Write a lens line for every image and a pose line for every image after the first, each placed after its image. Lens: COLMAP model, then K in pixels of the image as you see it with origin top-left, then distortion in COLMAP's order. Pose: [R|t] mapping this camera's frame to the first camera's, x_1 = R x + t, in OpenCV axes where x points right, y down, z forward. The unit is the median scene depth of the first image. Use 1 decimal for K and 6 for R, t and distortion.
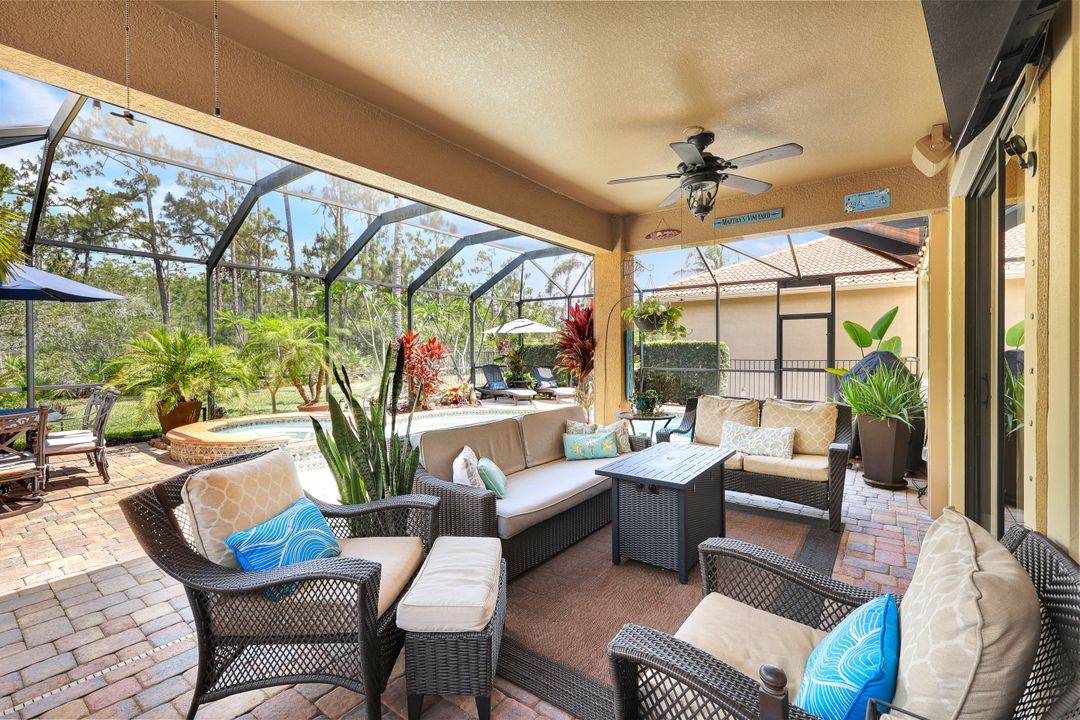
lens RADIAL K [[470.8, 0, 545.0], [0, 470.8, 355.3], [0, 0, 1]] dist [0.002801, -0.001157]
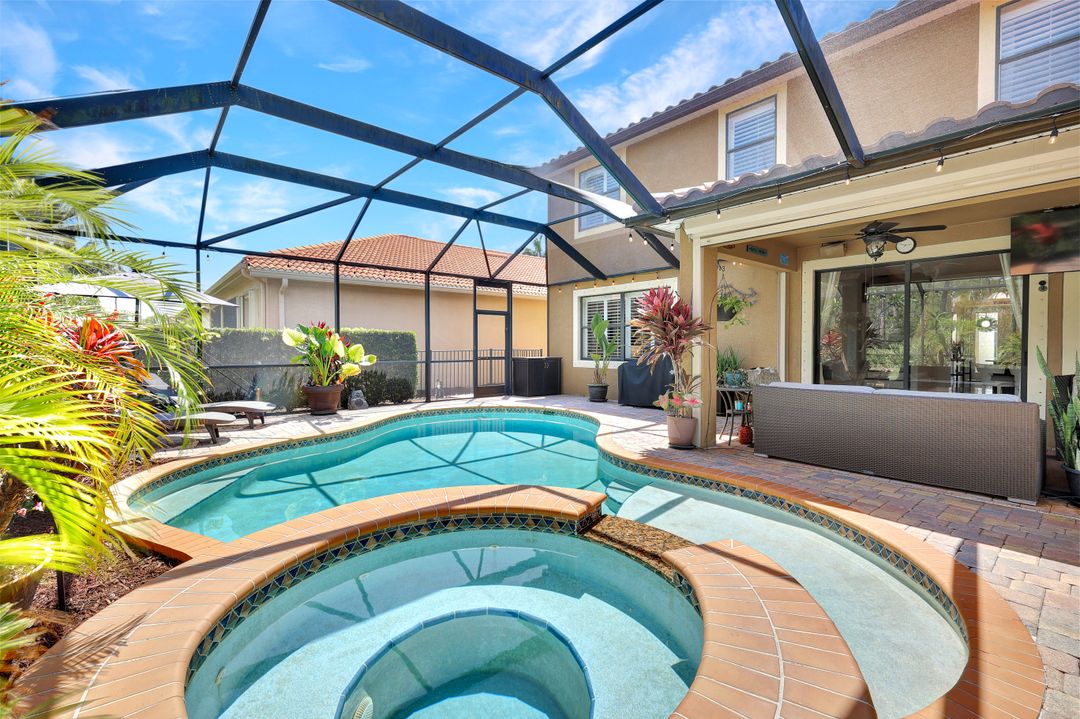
lens RADIAL K [[470.8, 0, 536.9], [0, 470.8, 354.2], [0, 0, 1]] dist [0.002801, -0.001157]
pose [[0.205639, -0.016642, 0.978486, -0.575031], [0.012757, 0.999816, 0.014324, 0.005645], [-0.978545, 0.009537, 0.205814, 0.642715]]
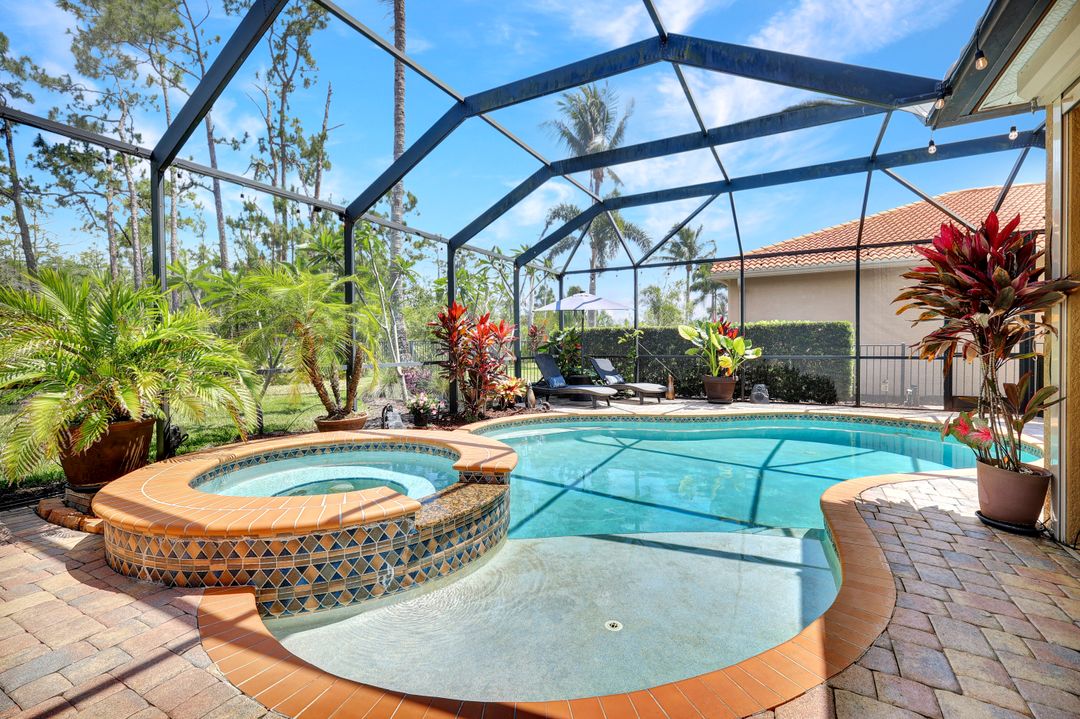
lens RADIAL K [[470.8, 0, 532.5], [0, 470.8, 353.8], [0, 0, 1]] dist [0.002801, -0.001157]
pose [[0.989804, -0.005816, 0.142314, -0.298403], [0.005416, 0.999980, 0.003197, 0.021830], [-0.142330, -0.002394, 0.989816, 0.332946]]
